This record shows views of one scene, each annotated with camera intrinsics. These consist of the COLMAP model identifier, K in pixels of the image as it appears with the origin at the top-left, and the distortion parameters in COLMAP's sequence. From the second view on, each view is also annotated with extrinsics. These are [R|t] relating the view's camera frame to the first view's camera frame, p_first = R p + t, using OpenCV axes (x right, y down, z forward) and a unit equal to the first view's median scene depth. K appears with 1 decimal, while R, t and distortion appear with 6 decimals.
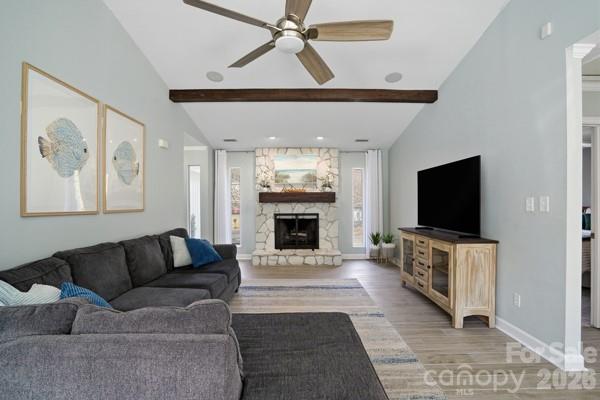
lens RADIAL K [[283.0, 0, 299.6], [0, 283.0, 201.9], [0, 0, 1]] dist [-0.031768, 0.000523]
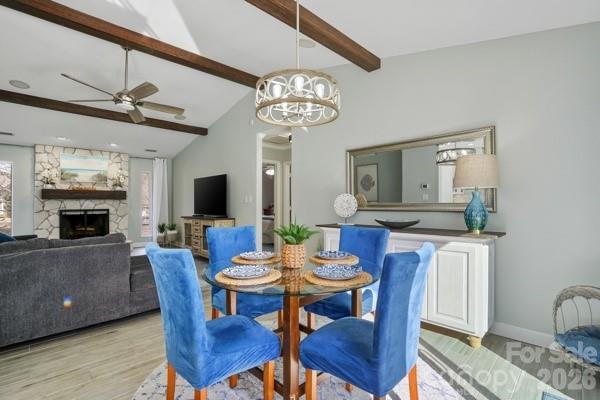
lens RADIAL K [[283.0, 0, 299.6], [0, 283.0, 201.9], [0, 0, 1]] dist [-0.031768, 0.000523]
pose [[0.725806, 0.005901, 0.687874, -0.148528], [-0.002986, 0.999981, -0.005429, 0.015298], [-0.687893, 0.001886, 0.725810, -0.344834]]
